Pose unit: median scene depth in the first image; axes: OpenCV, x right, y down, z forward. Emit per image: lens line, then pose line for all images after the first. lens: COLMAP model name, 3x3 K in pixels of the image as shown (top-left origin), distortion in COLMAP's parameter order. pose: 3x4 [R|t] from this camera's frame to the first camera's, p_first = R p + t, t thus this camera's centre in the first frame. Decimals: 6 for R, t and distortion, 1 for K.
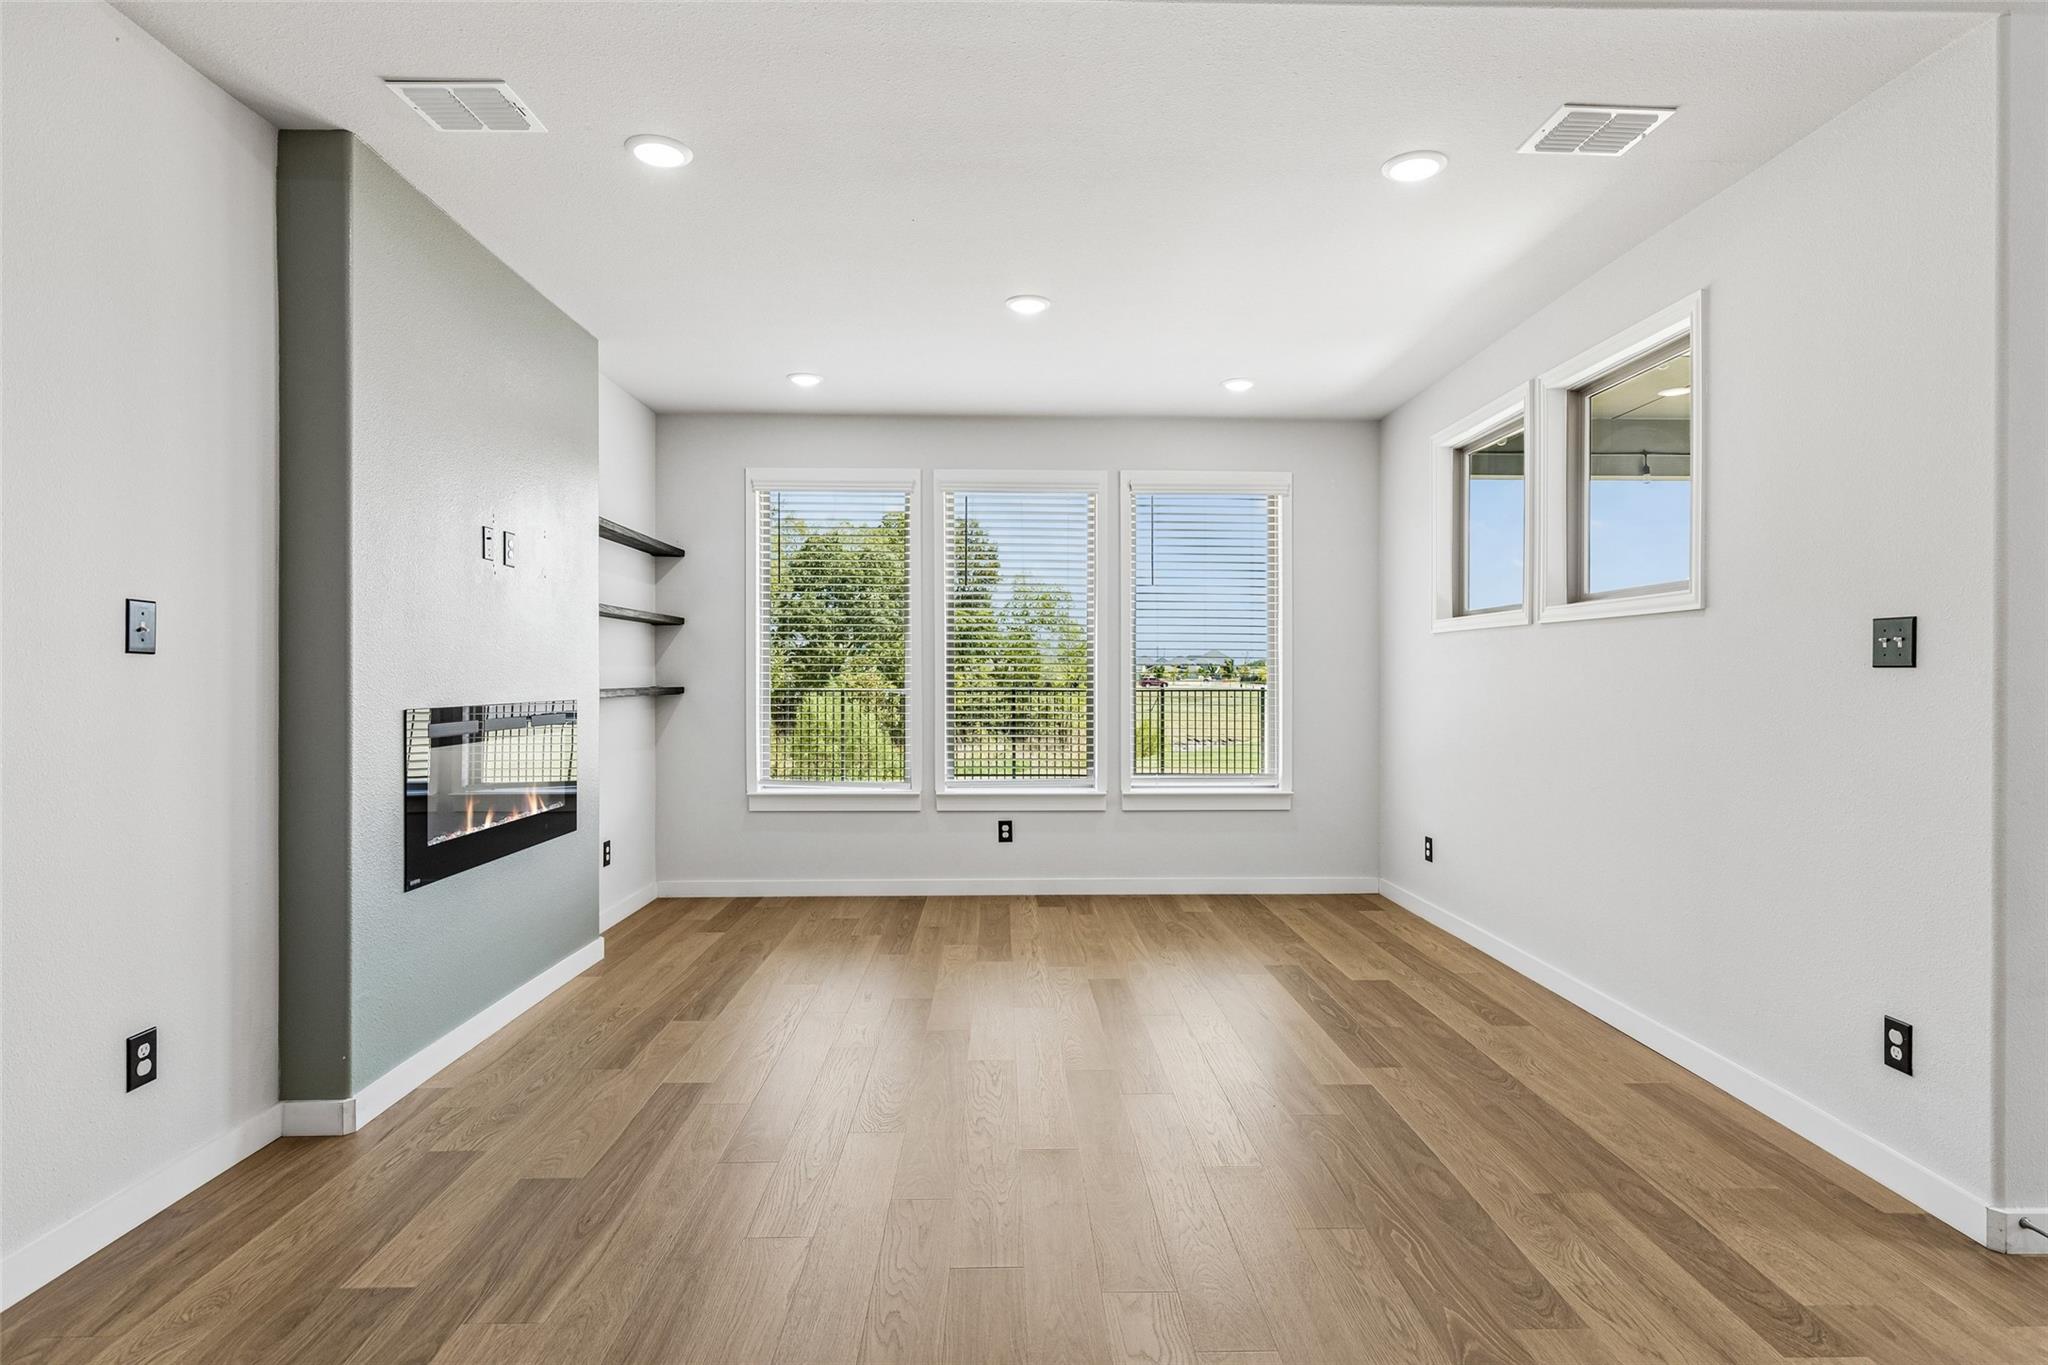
lens RADIAL K [[1046.7, 0, 1038.1], [0, 1046.7, 678.5], [0, 0, 1]] dist [-0.001509, 0.001219]
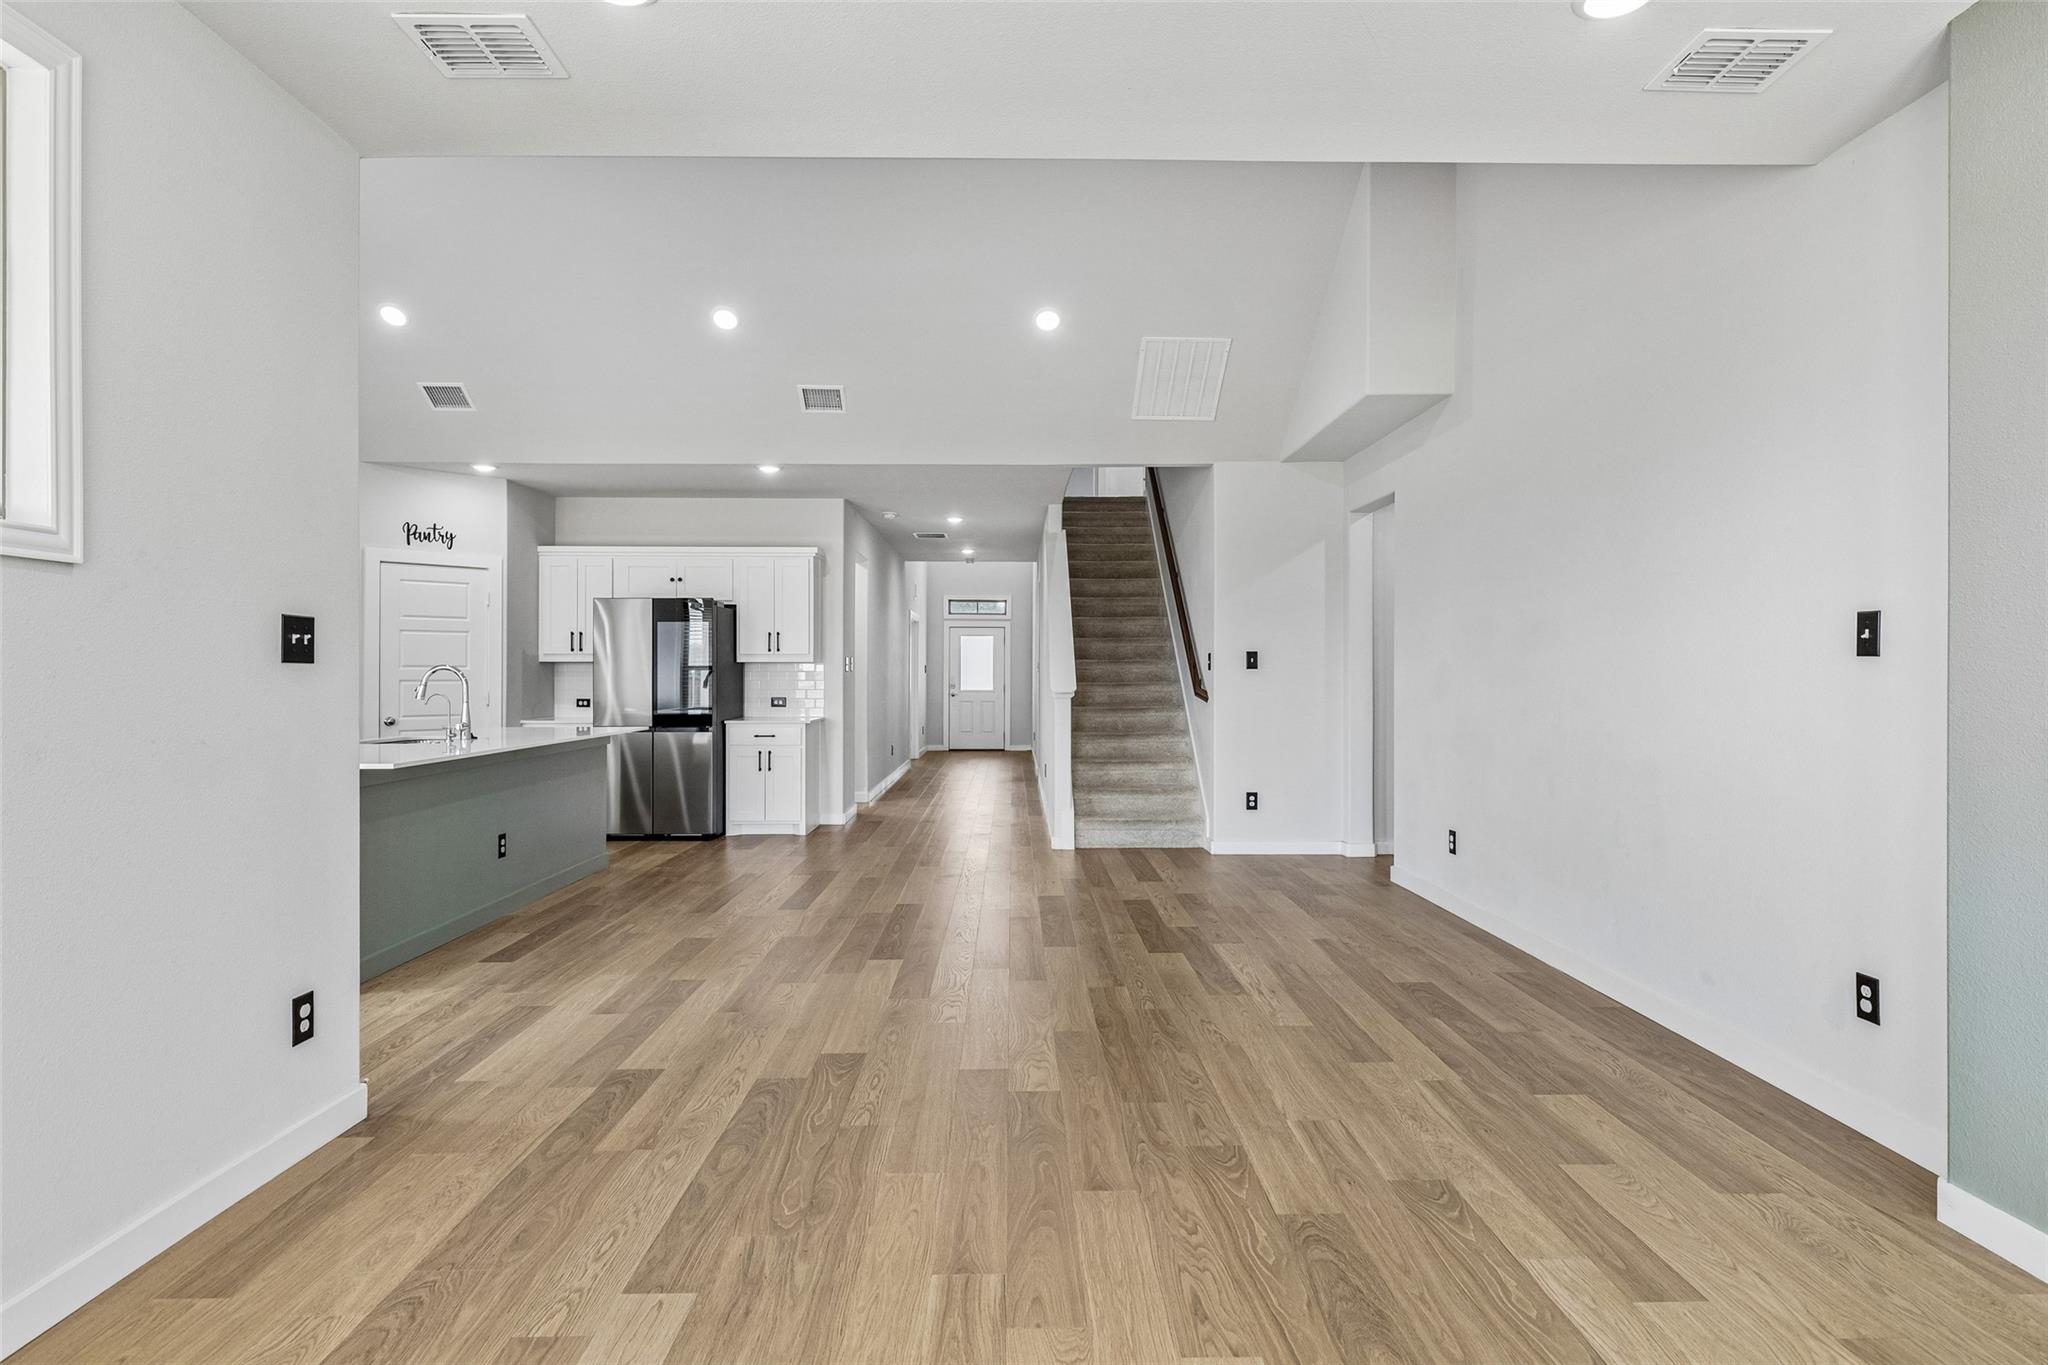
lens RADIAL K [[1105.2, 0, 1026.3], [0, 1105.2, 667.1], [0, 0, 1]] dist [0.004498, -0.001523]
pose [[-0.999760, -0.001619, 0.021843, 0.032394], [-0.001690, 0.999993, -0.003236, -0.002279], [-0.021838, -0.003272, -0.999756, 1.099773]]
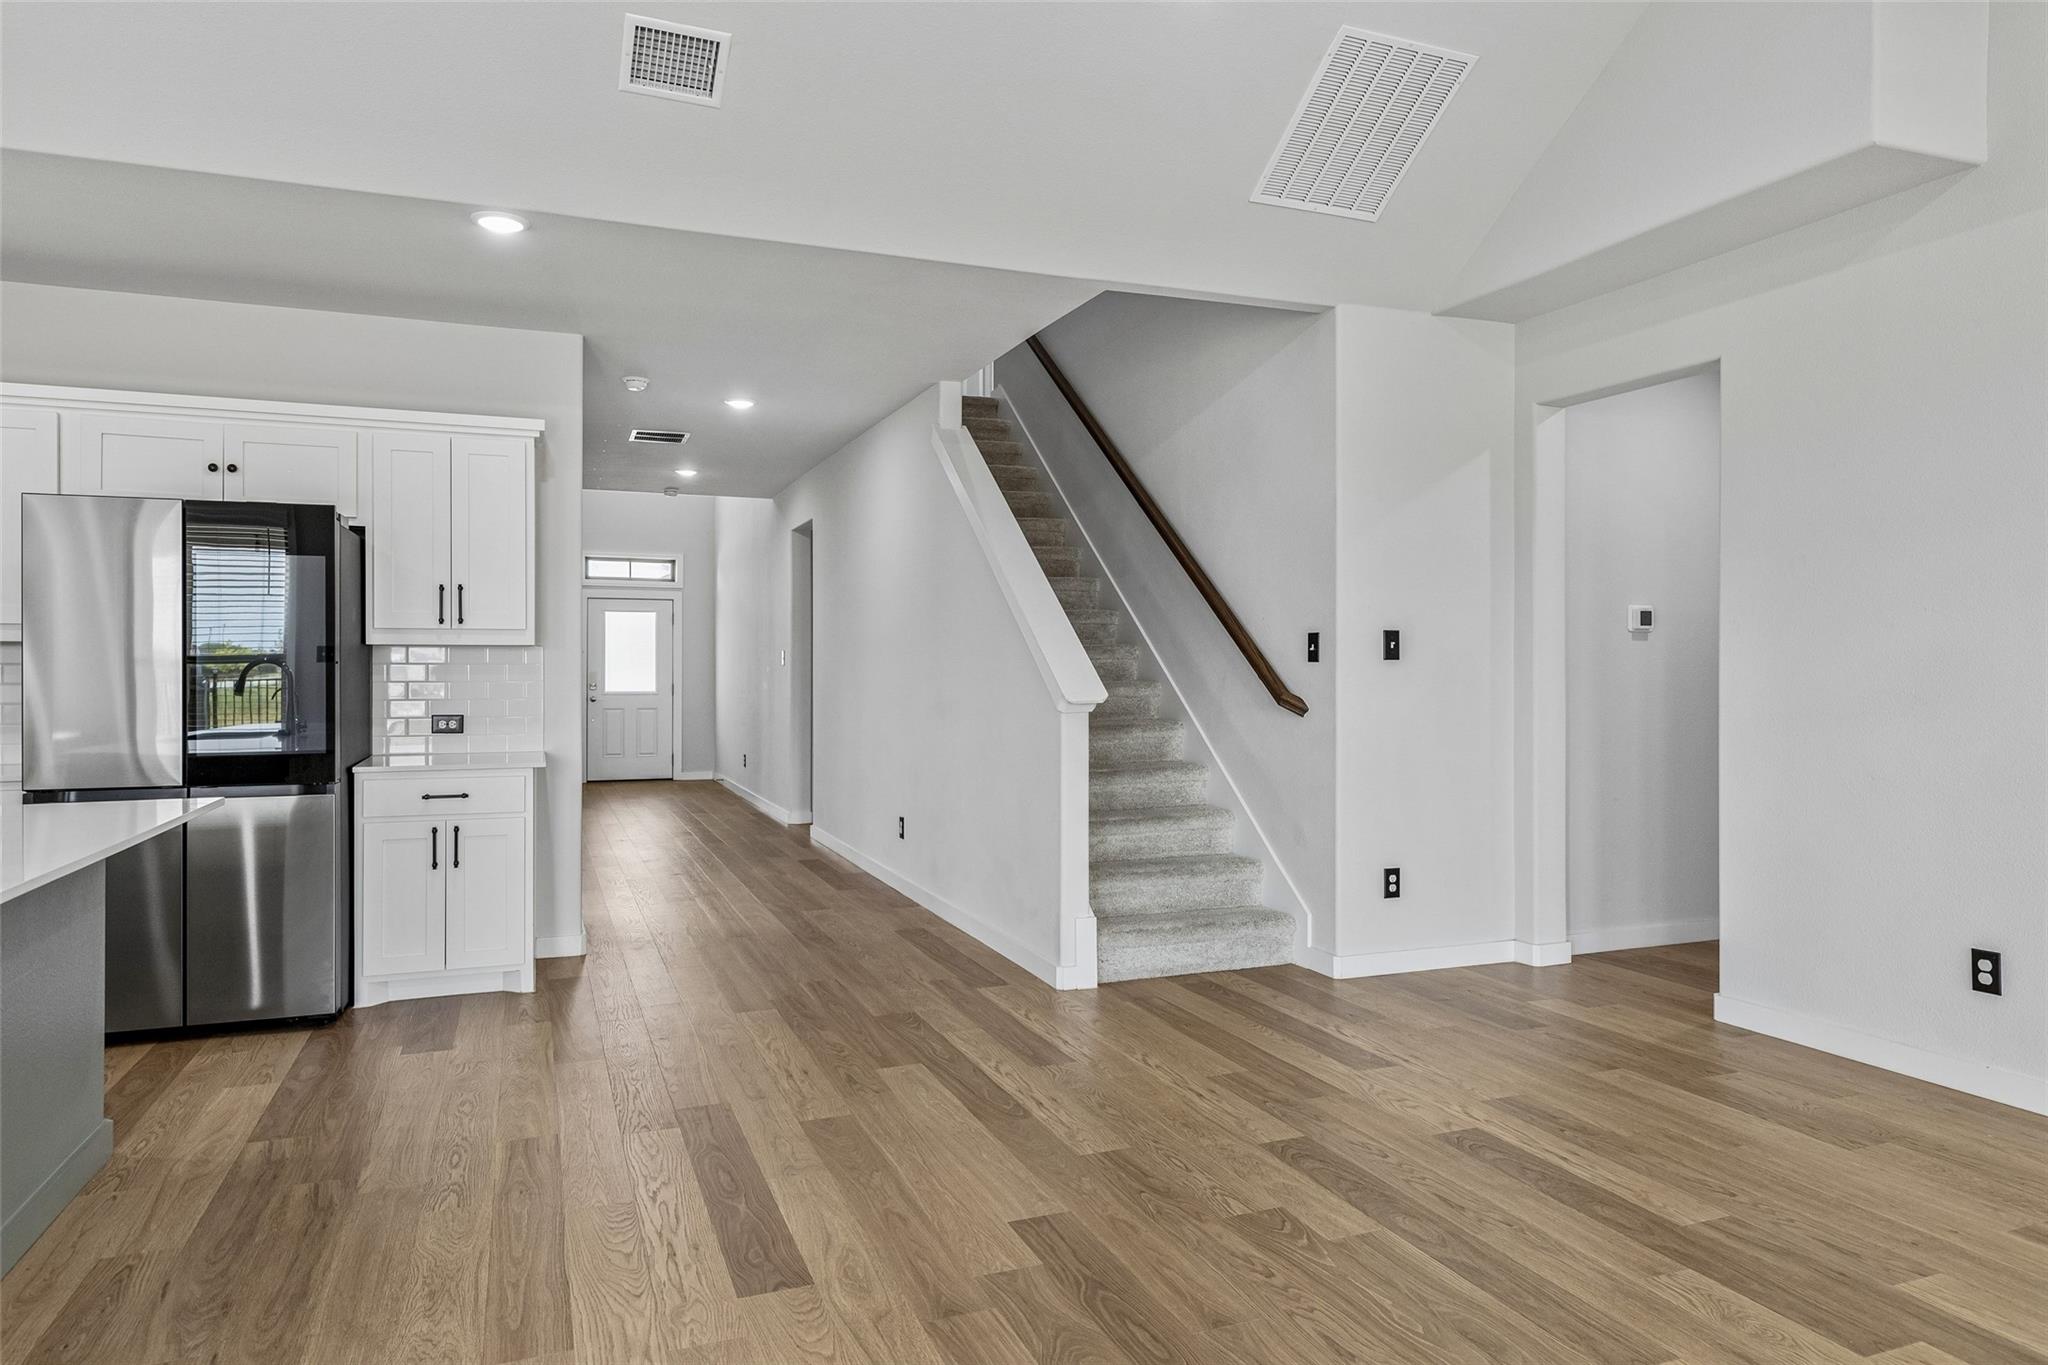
lens RADIAL K [[1277.8, 0, 1029.1], [0, 1277.8, 664.6], [0, 0, 1]] dist [0.008387, -0.005219]
pose [[-0.942802, -0.001836, -0.333348, 0.388823], [-0.001924, 0.999998, -0.000067, -0.000449], [0.333348, 0.000578, -0.942804, 0.438762]]
